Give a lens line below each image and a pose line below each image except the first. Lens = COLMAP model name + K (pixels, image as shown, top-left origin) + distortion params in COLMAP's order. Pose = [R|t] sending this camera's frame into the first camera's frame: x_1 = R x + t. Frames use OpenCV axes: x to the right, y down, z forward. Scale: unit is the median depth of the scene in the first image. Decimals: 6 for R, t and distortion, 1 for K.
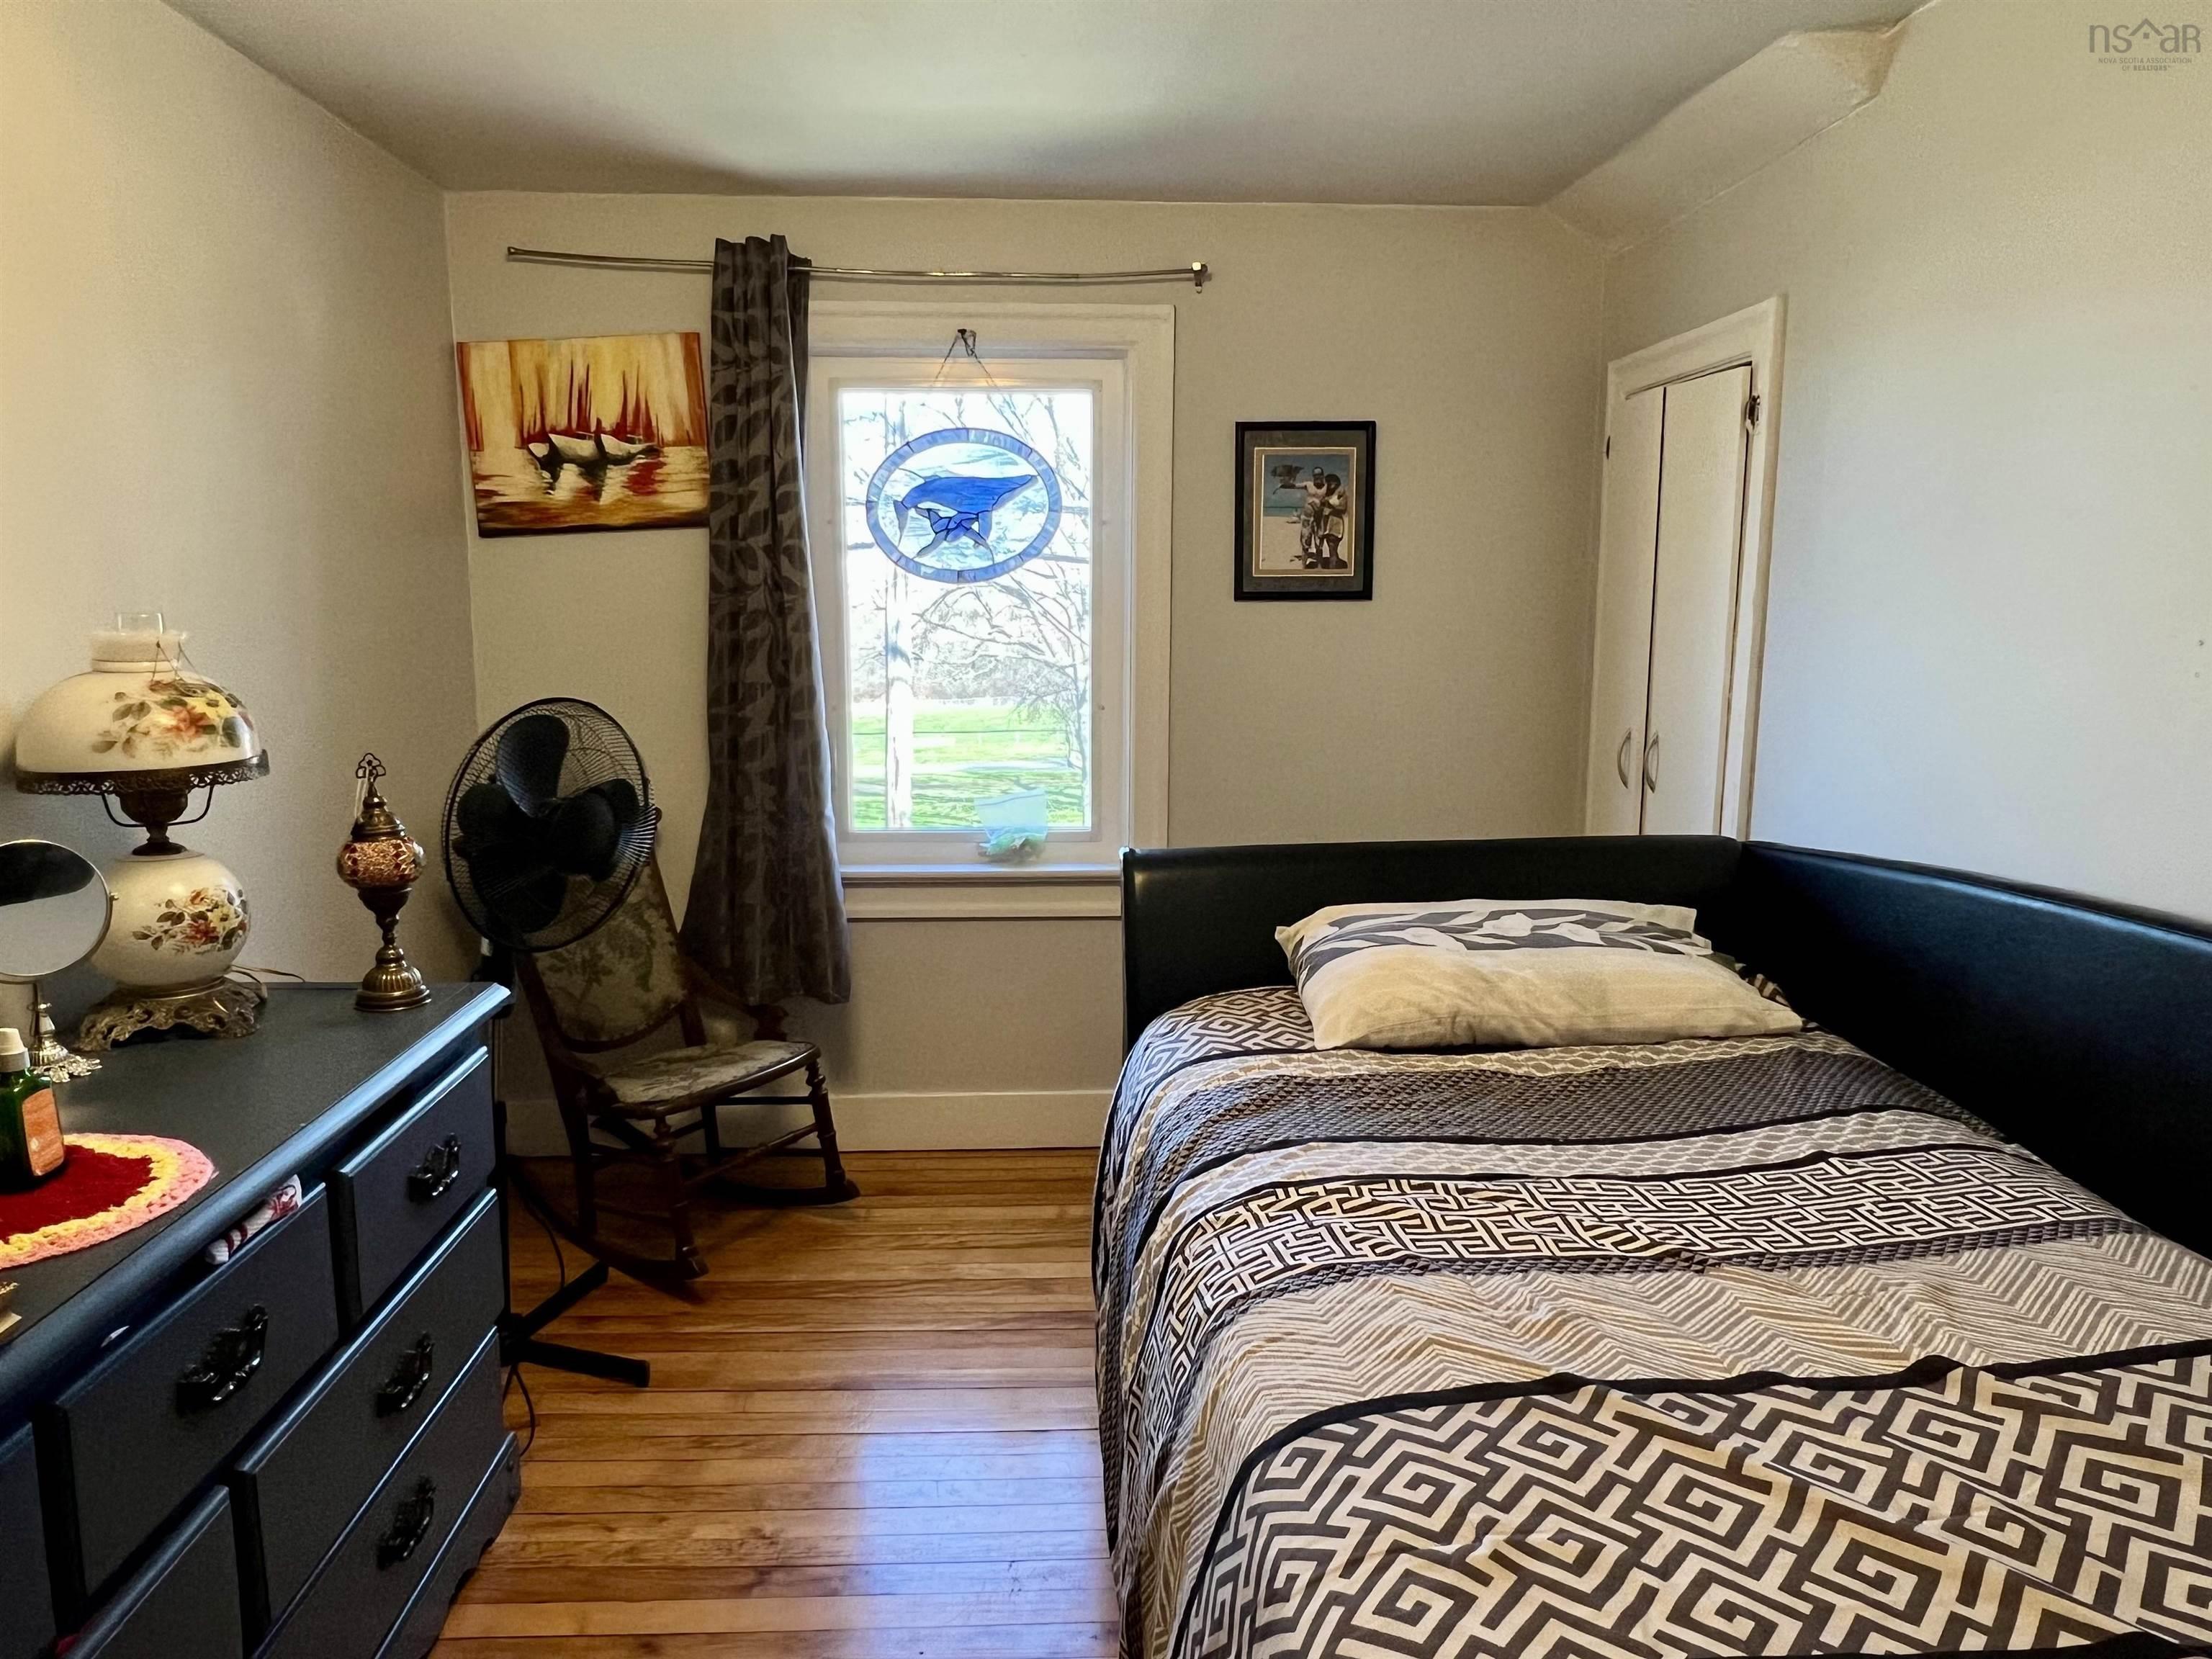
lens RADIAL K [[1468.6, 0, 1111.4], [0, 1468.6, 838.3], [0, 0, 1]] dist [-0.002381, -0.001531]
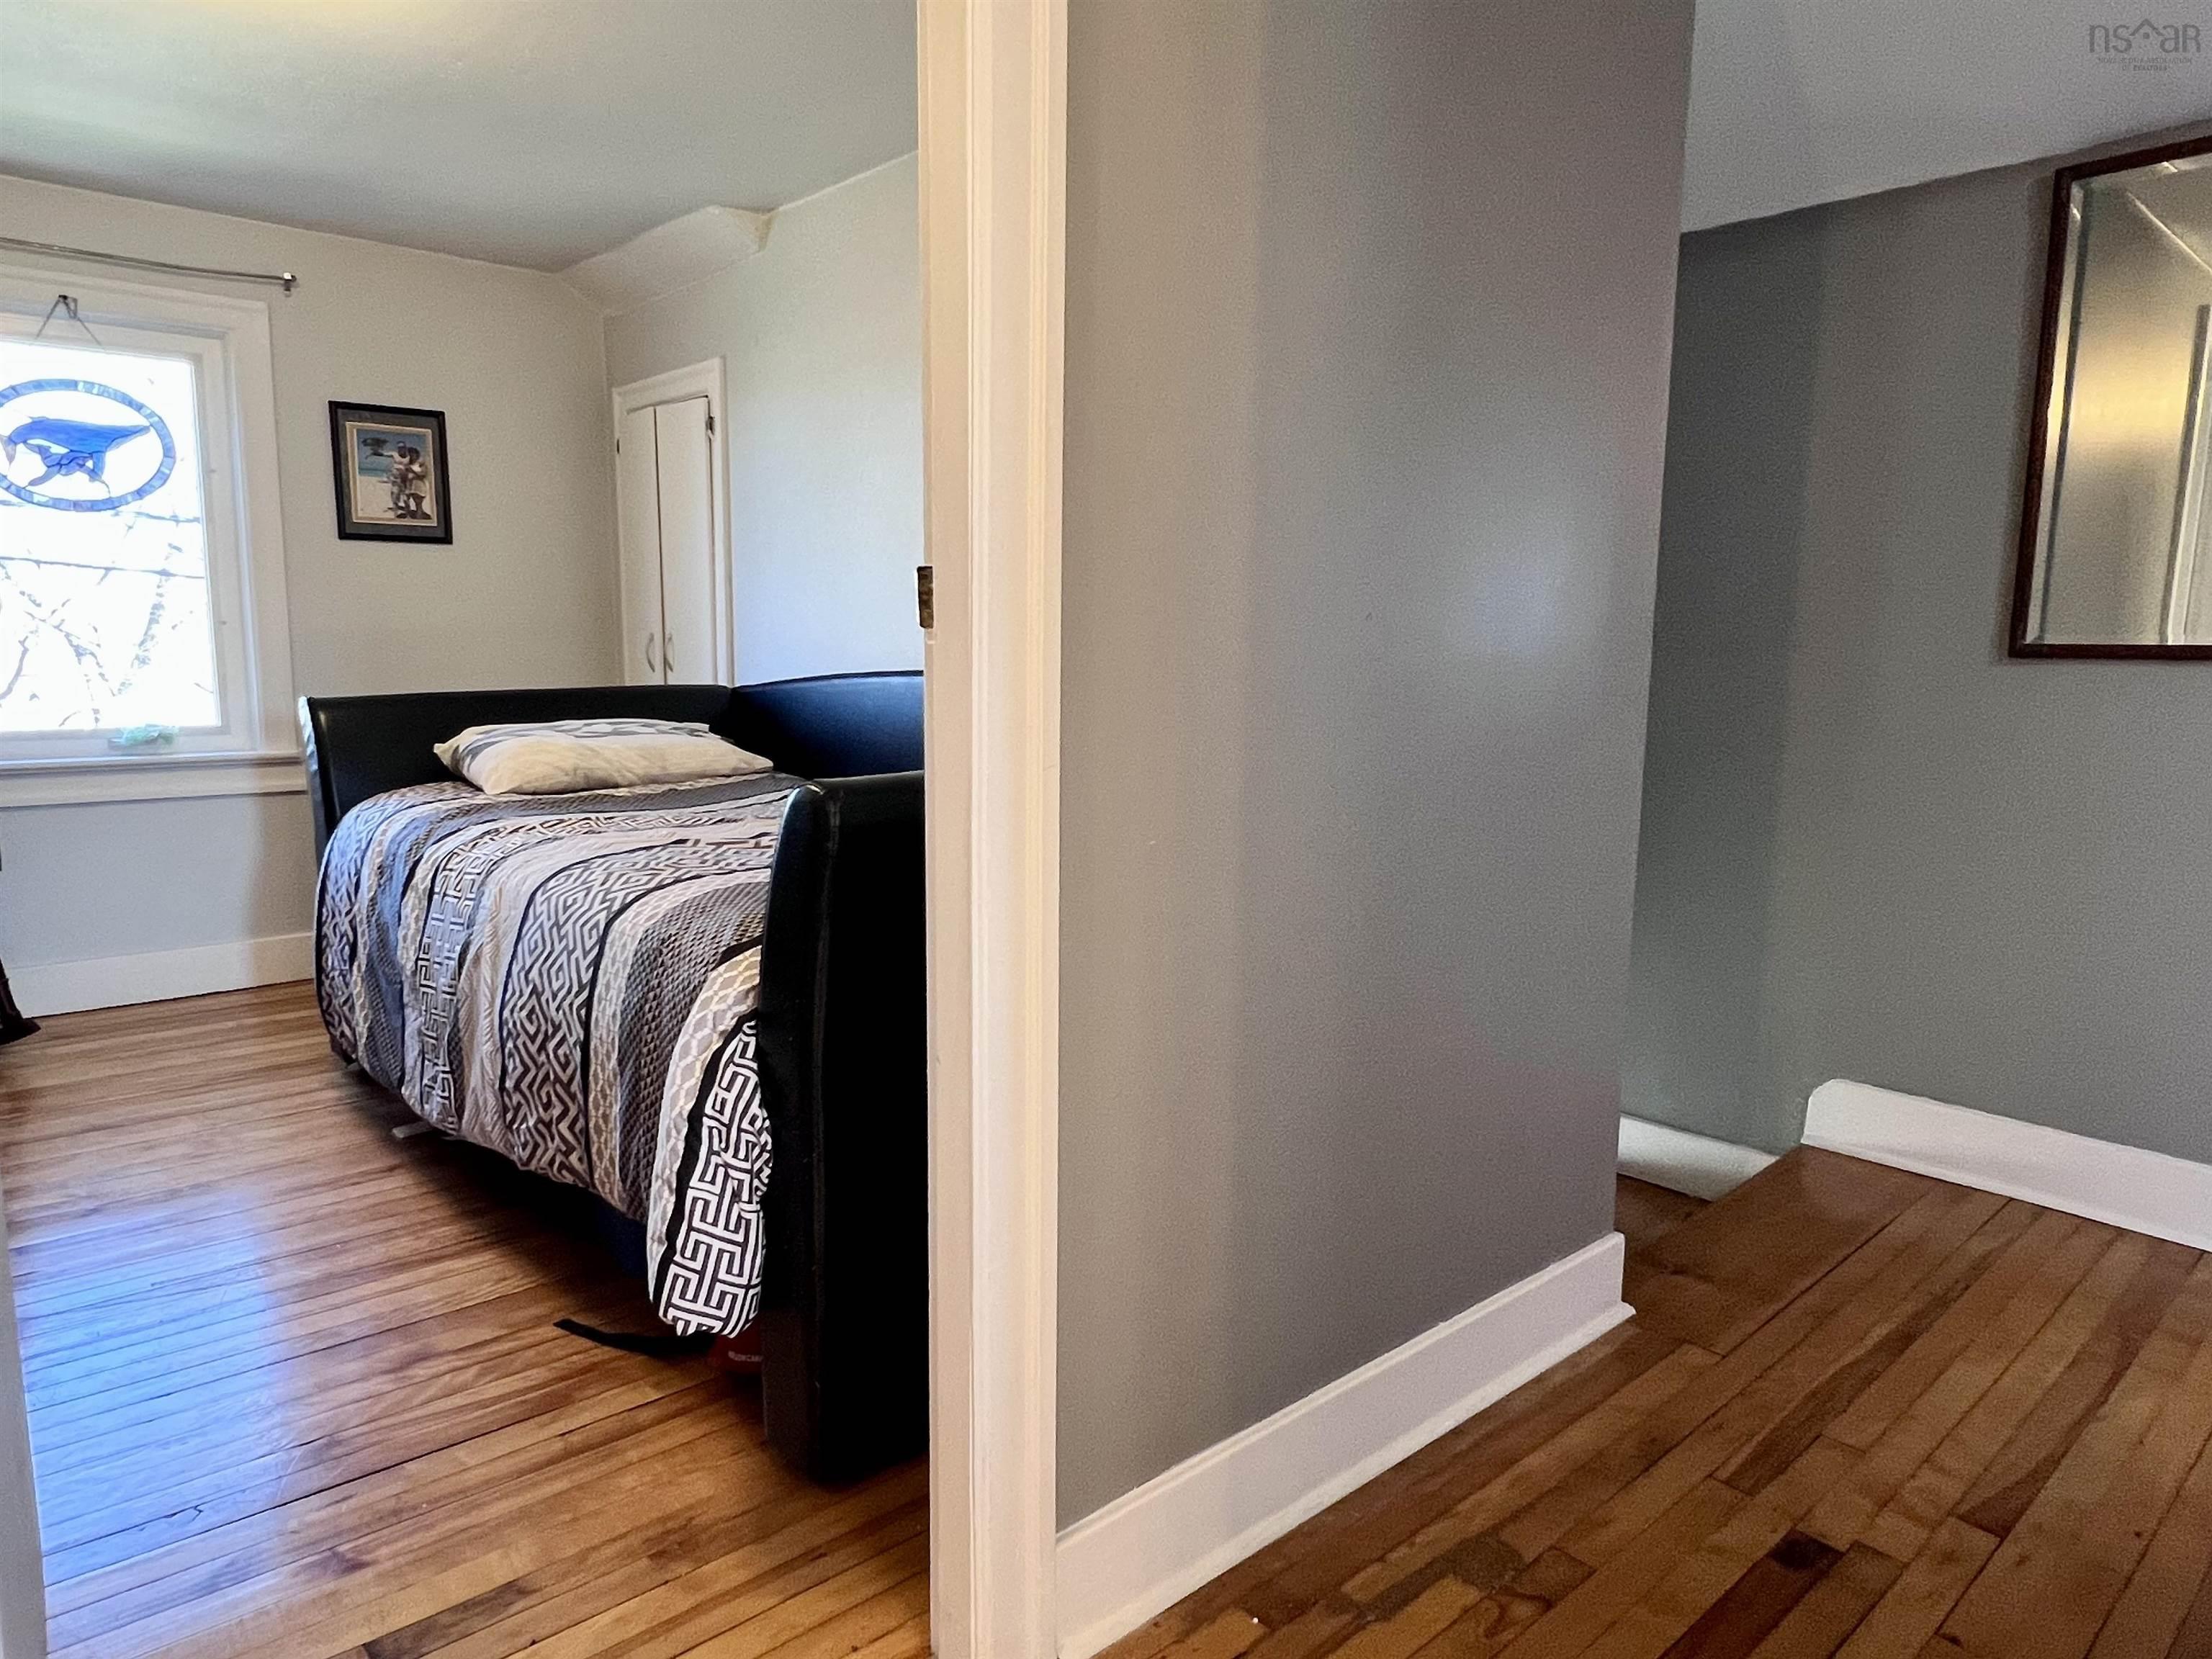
lens RADIAL K [[1392.3, 0, 1102.0], [0, 1392.3, 836.4], [0, 0, 1]] dist [-0.002165, -0.000786]
pose [[0.778704, -0.080405, 0.622218, -0.180392], [0.091759, 0.995685, 0.013829, 0.146269], [-0.620646, 0.046325, 0.782722, -0.369519]]
